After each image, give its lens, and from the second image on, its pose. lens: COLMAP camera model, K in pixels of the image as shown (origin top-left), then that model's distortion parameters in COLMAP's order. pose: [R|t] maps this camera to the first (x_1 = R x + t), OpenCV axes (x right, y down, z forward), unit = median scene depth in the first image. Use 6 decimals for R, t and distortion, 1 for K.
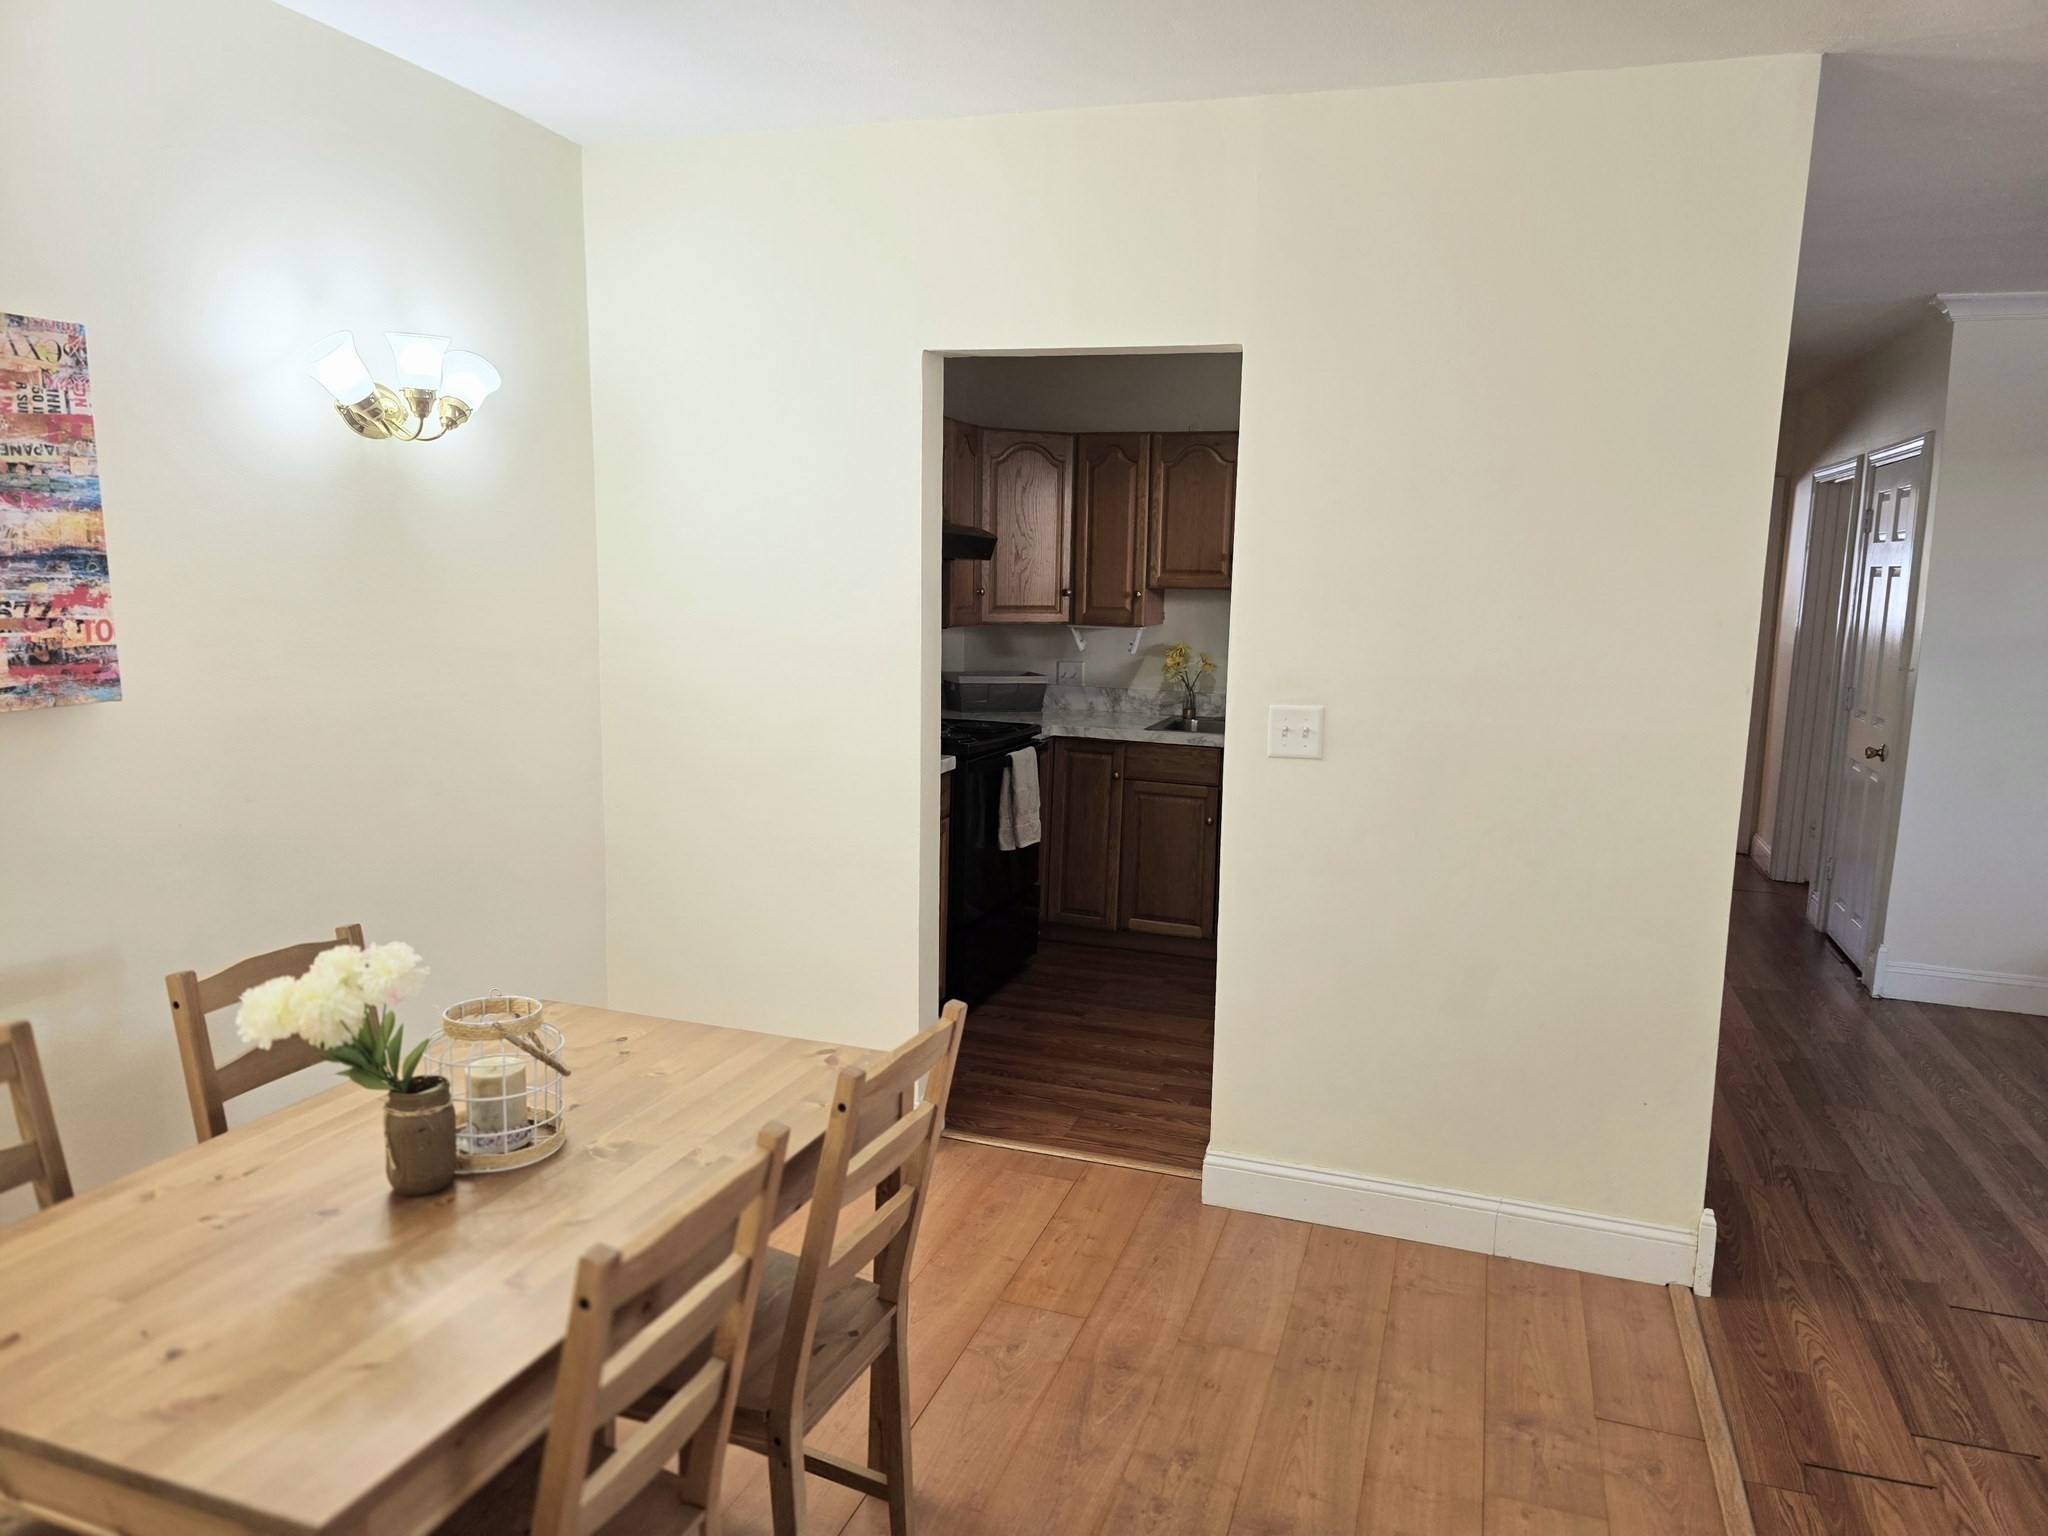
lens RADIAL K [[1373.6, 0, 1057.2], [0, 1373.6, 770.4], [0, 0, 1]] dist [0.068201, -0.066895]
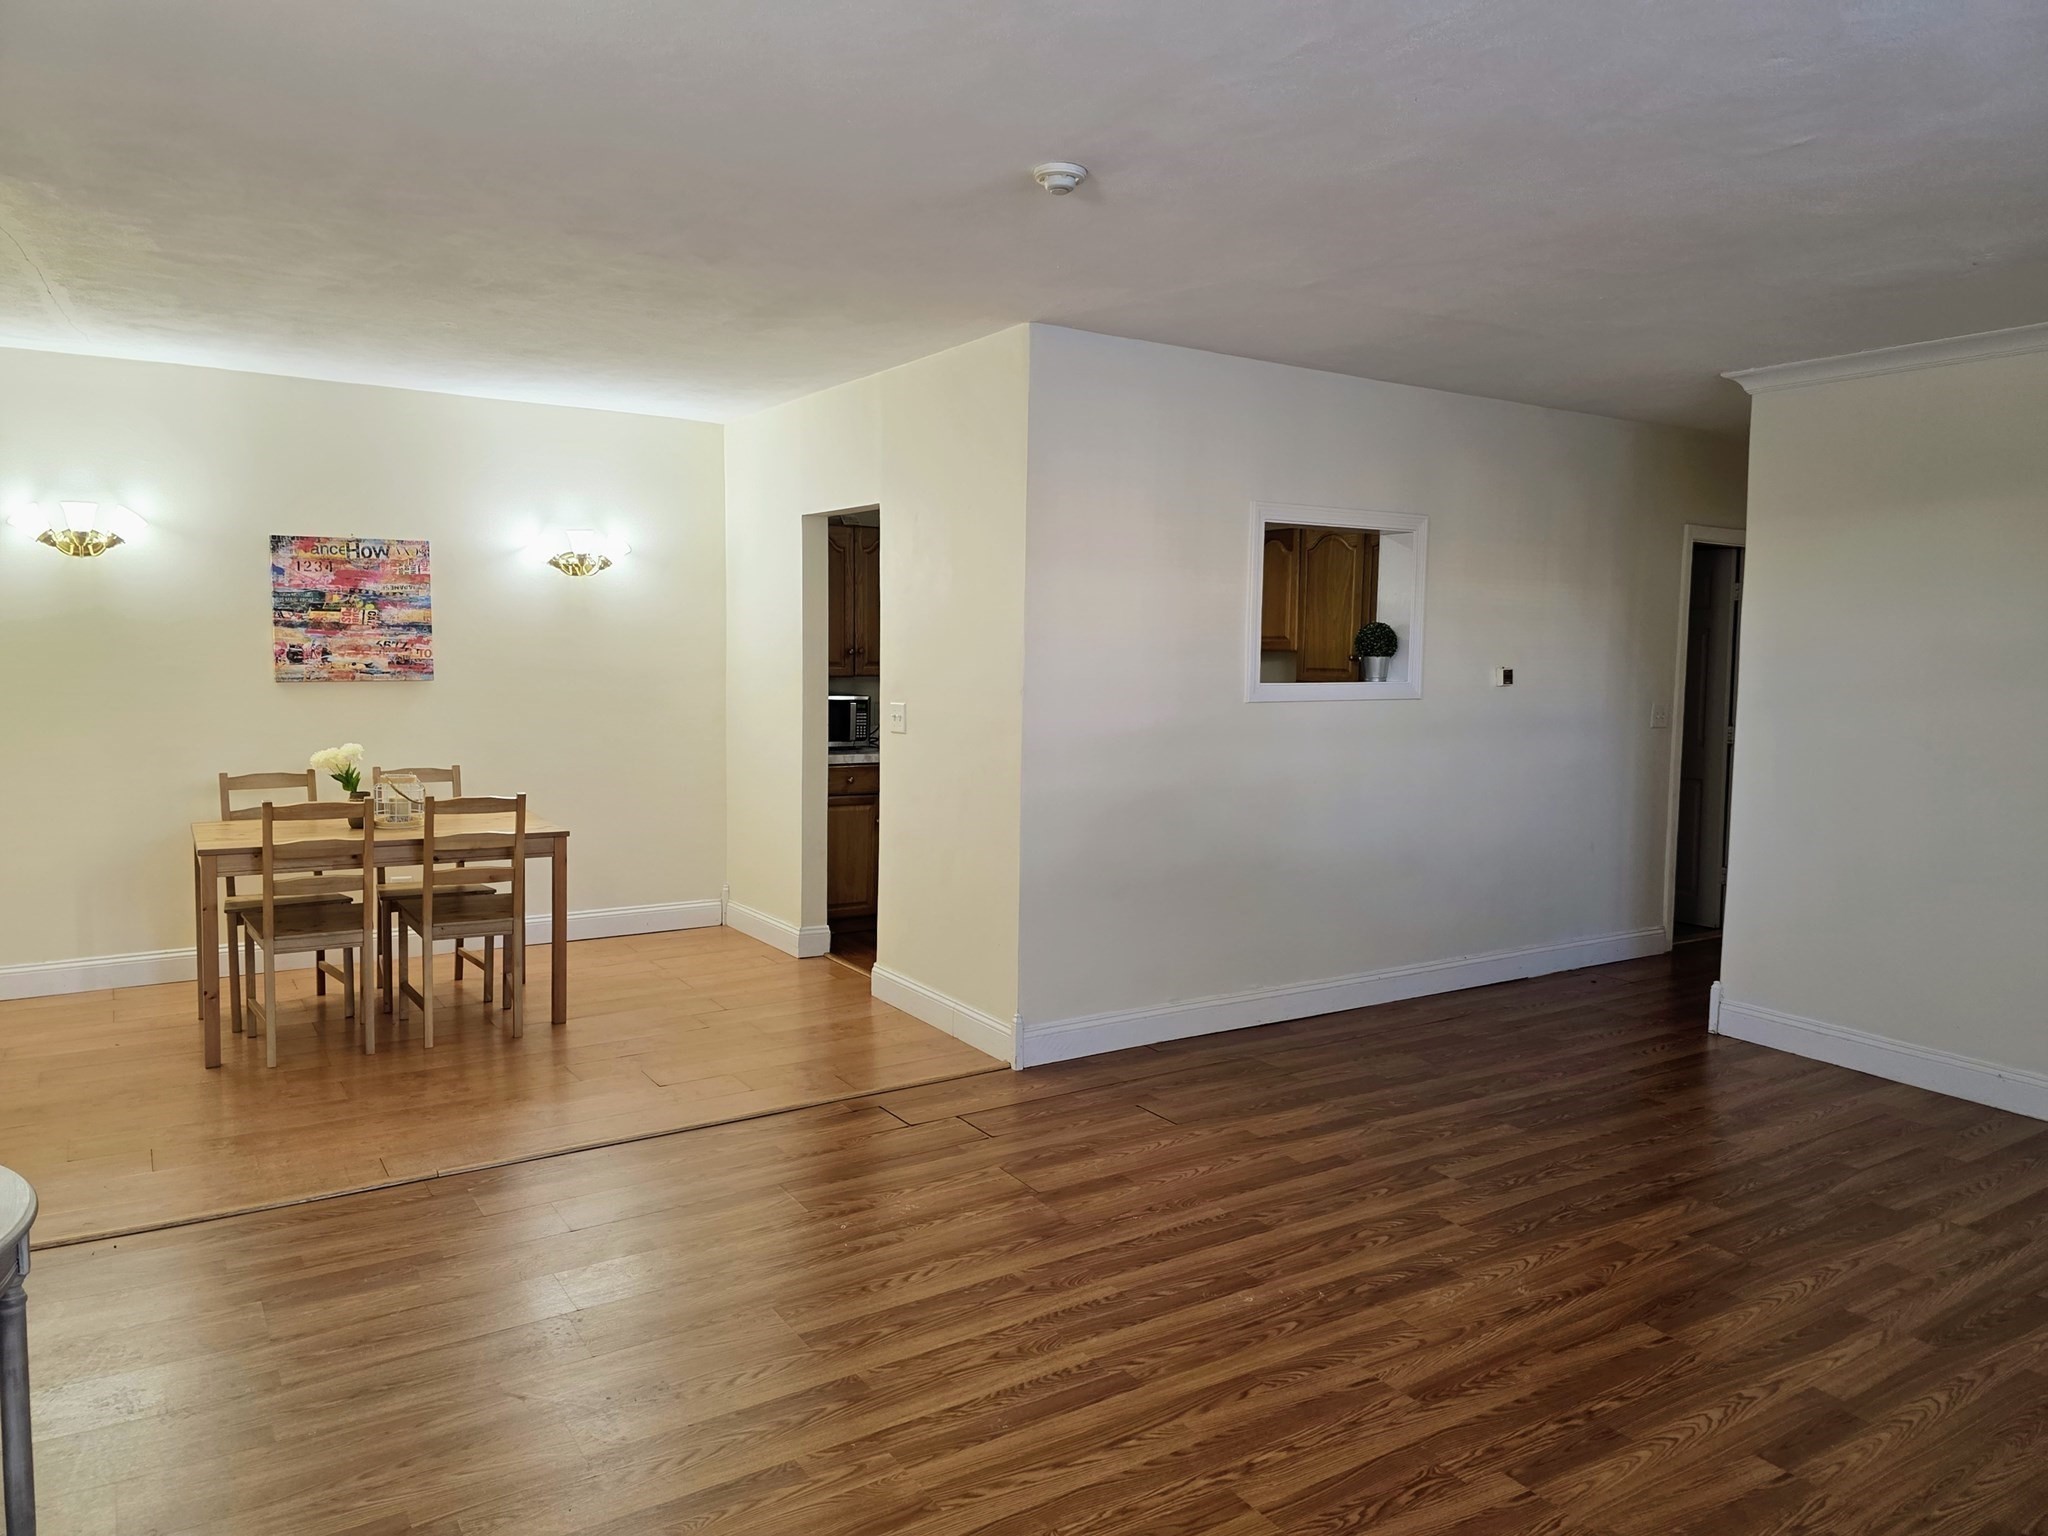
lens RADIAL K [[1373.6, 0, 1040.1], [0, 1373.6, 755.6], [0, 0, 1]] dist [0.068201, -0.066895]
pose [[0.778868, 0.037510, -0.626065, 0.839424], [-0.089473, 0.994646, -0.051717, 0.055901], [0.620773, 0.096296, 0.778054, -0.140519]]
